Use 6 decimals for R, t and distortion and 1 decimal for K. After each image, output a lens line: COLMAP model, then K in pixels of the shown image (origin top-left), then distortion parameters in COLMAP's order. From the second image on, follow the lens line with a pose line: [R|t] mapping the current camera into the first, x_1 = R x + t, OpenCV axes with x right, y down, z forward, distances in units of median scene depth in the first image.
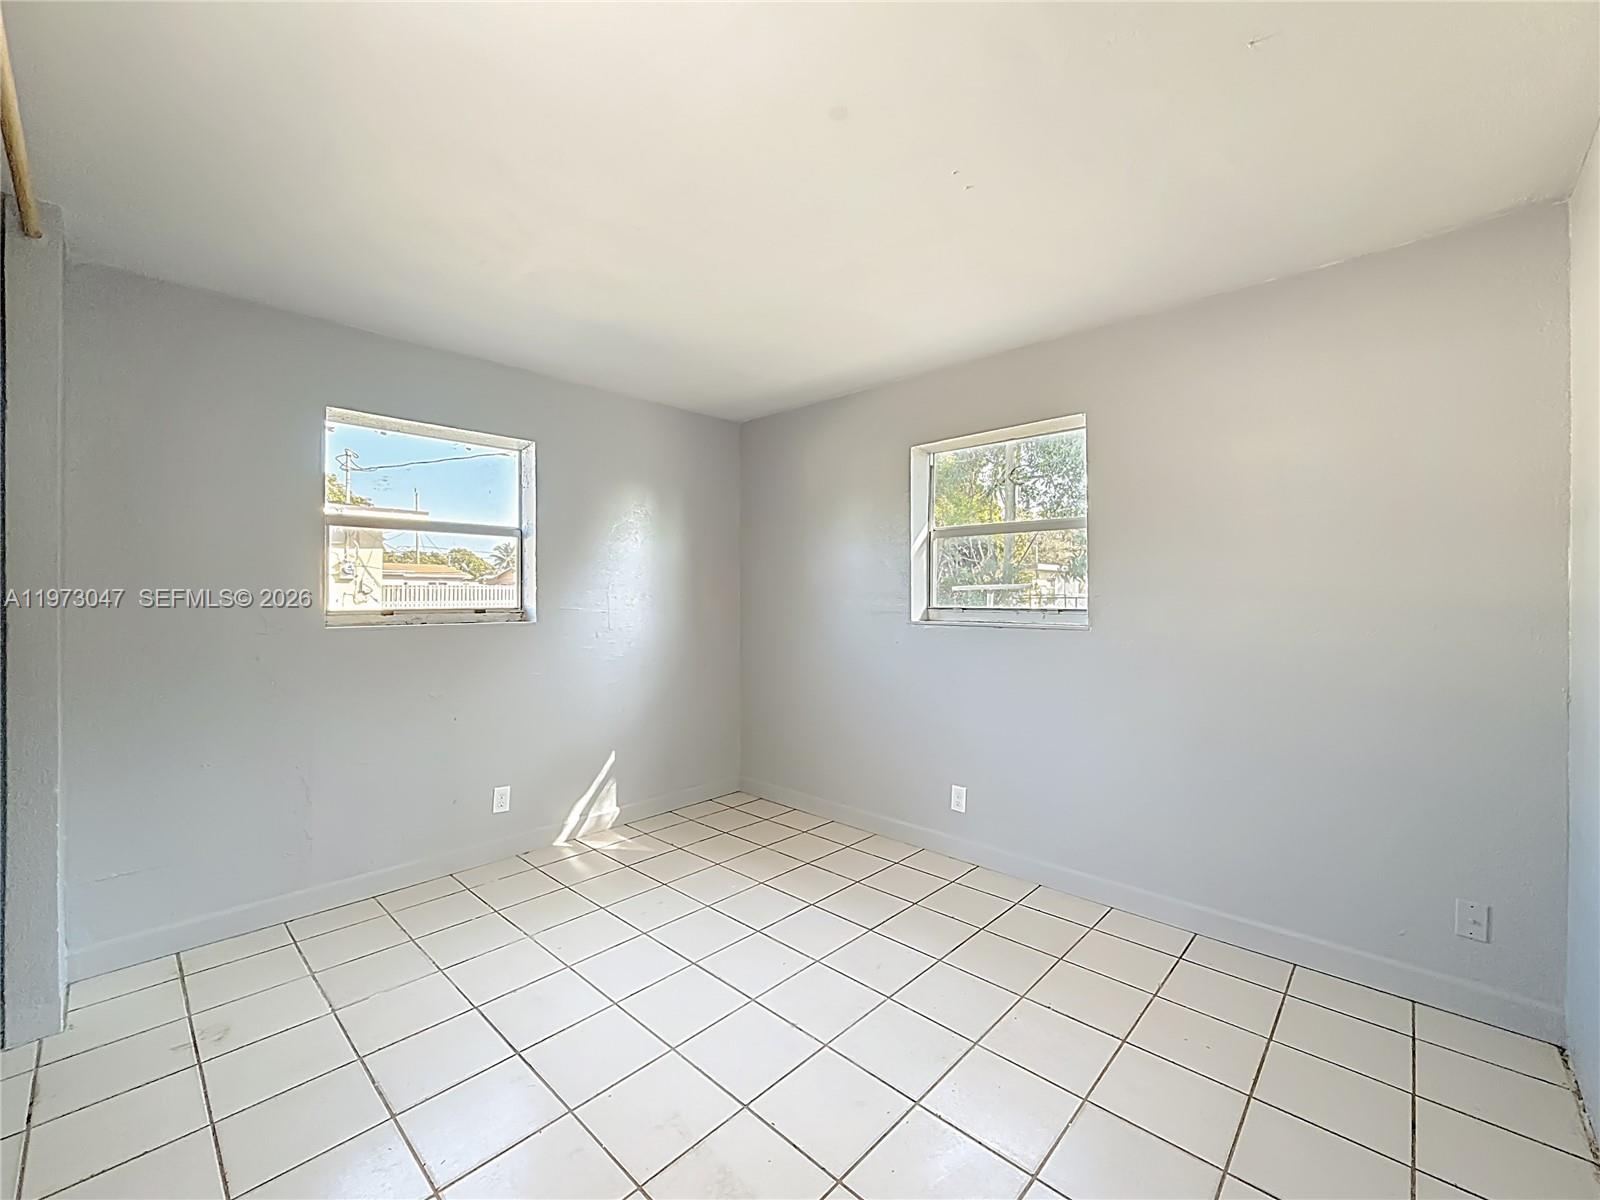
lens RADIAL K [[652.9, 0, 804.7], [0, 652.9, 595.9], [0, 0, 1]] dist [0.004284, -0.000406]
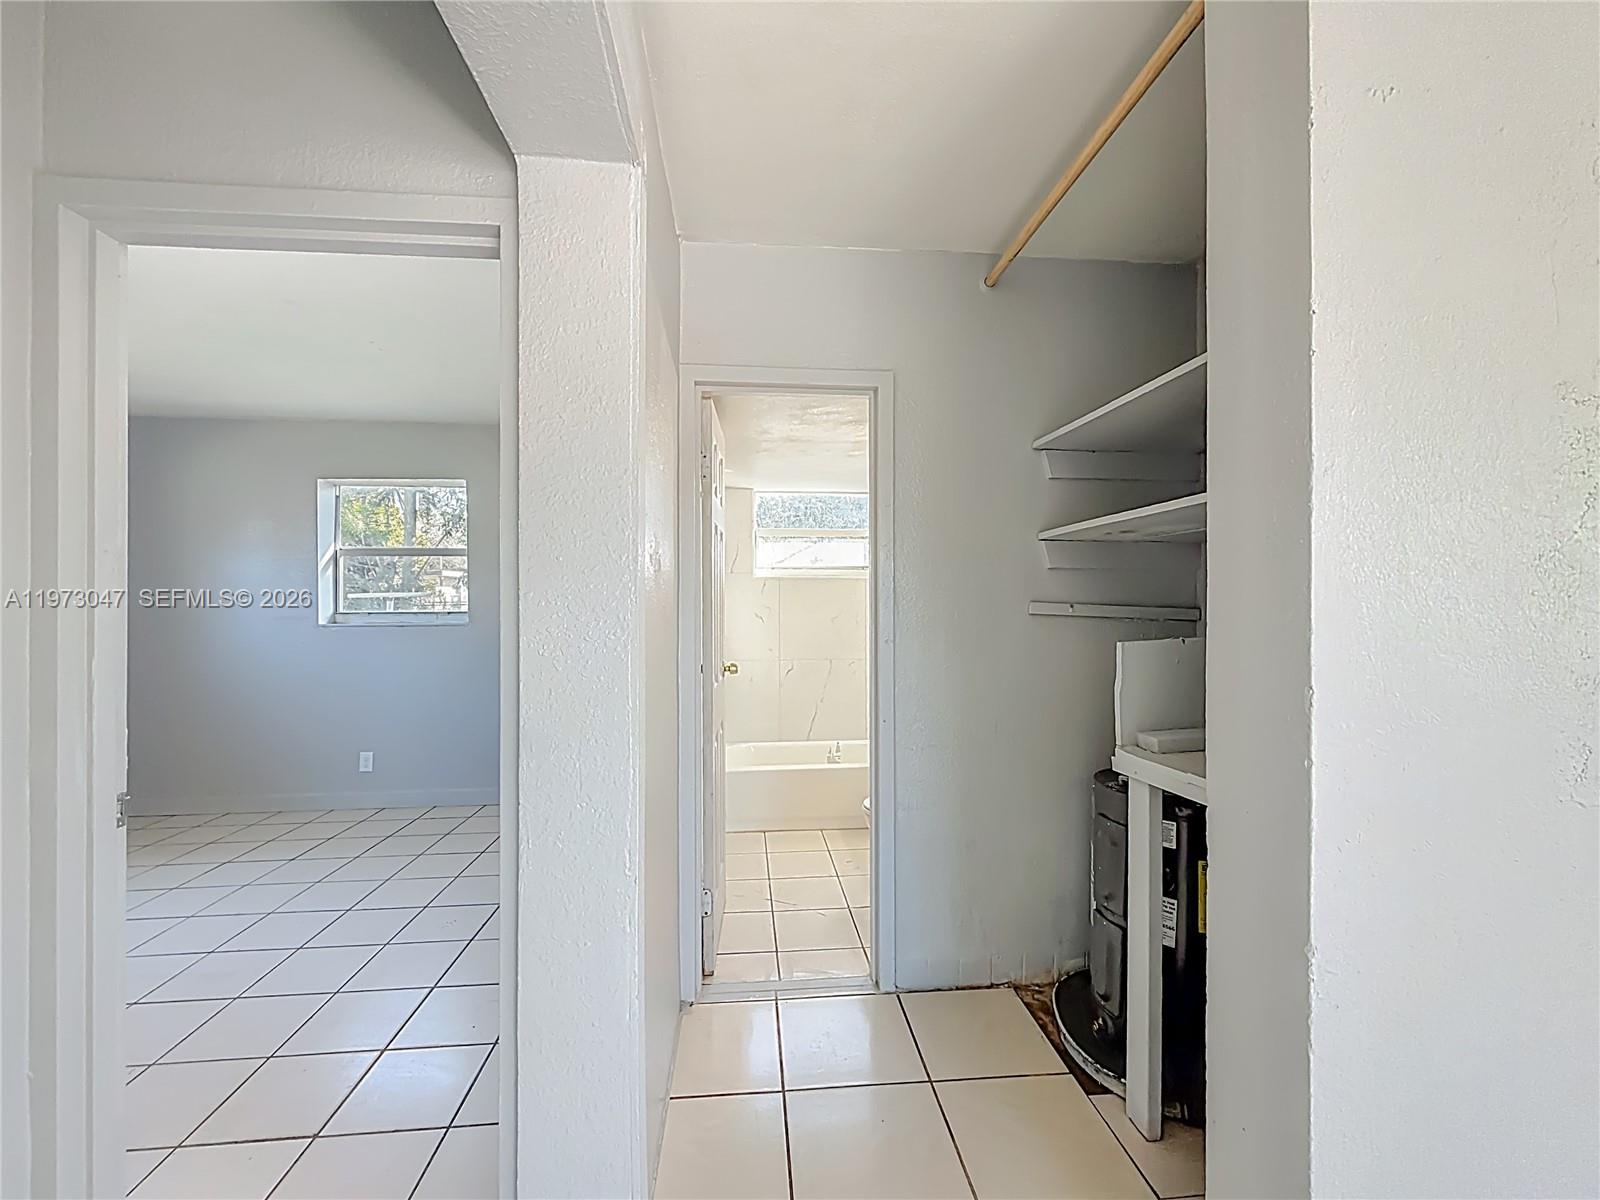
lens RADIAL K [[652.9, 0, 808.3], [0, 652.9, 604.4], [0, 0, 1]] dist [0.004284, -0.000406]
pose [[0.658700, -0.004820, 0.752390, -0.147129], [0.003193, 0.999988, 0.003611, 0.000815], [-0.752399, 0.000024, 0.658708, -0.465945]]
